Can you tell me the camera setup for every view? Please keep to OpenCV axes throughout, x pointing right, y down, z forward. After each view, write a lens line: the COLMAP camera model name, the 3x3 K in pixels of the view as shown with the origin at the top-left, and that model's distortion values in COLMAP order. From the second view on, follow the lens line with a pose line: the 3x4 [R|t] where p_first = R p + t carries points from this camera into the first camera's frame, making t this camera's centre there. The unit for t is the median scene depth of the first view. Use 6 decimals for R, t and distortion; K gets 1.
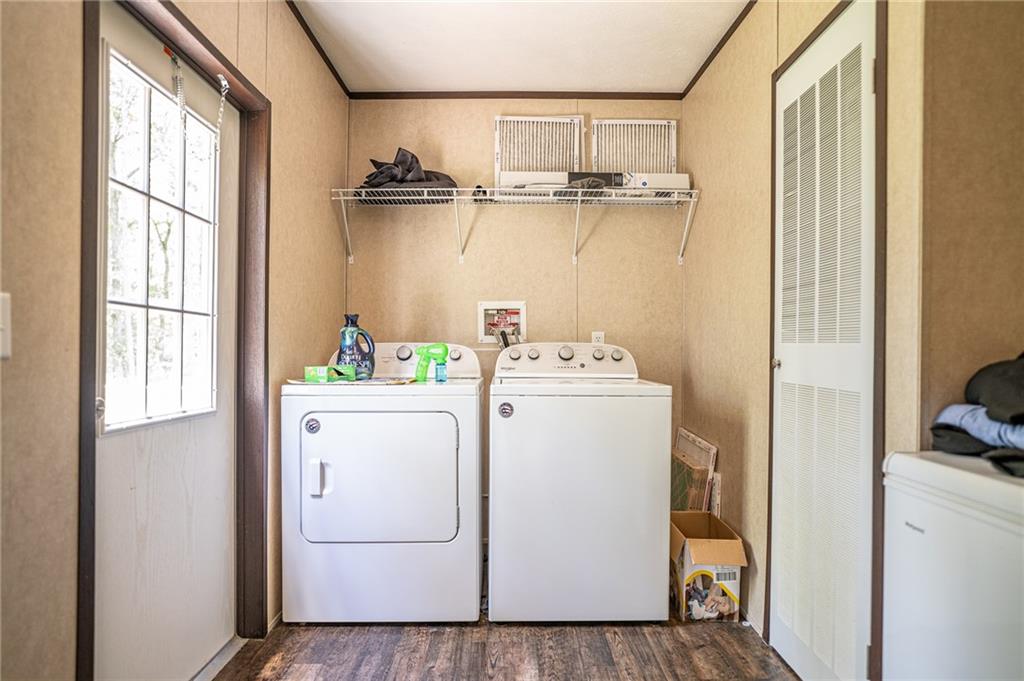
lens RADIAL K [[587.3, 0, 512.5], [0, 587.3, 343.7], [0, 0, 1]] dist [-0.040970, 0.027646]
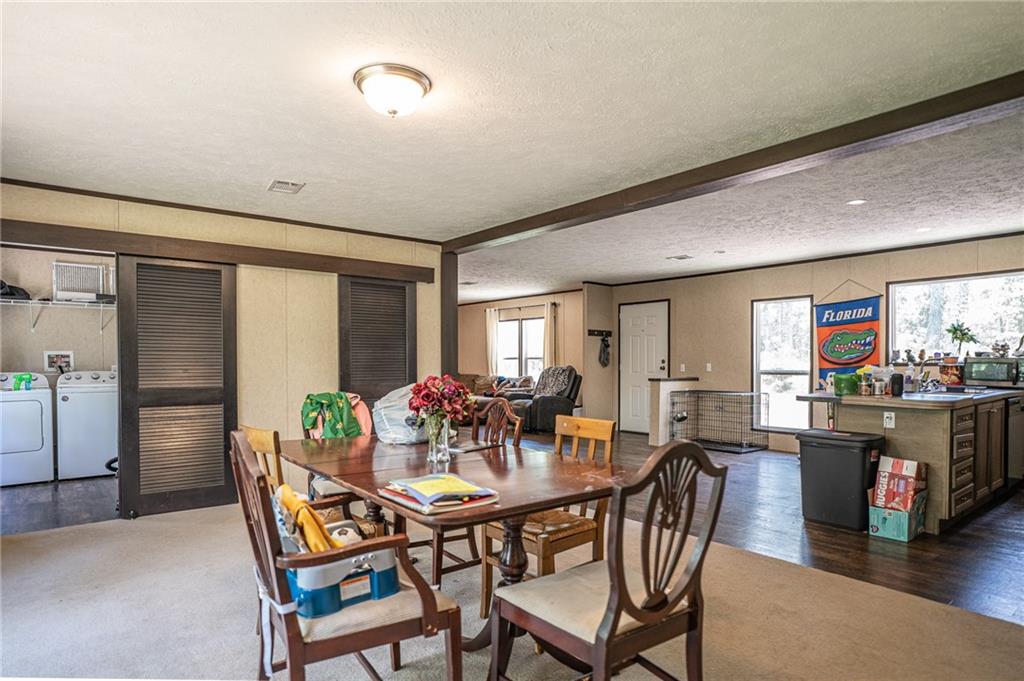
lens RADIAL K [[587.3, 0, 523.6], [0, 587.3, 373.6], [0, 0, 1]] dist [-0.040970, 0.027646]
pose [[0.775115, -0.018921, 0.631537, -0.038391], [-0.000663, 0.999527, 0.030760, -0.057947], [-0.631820, -0.024261, 0.774735, -1.658612]]
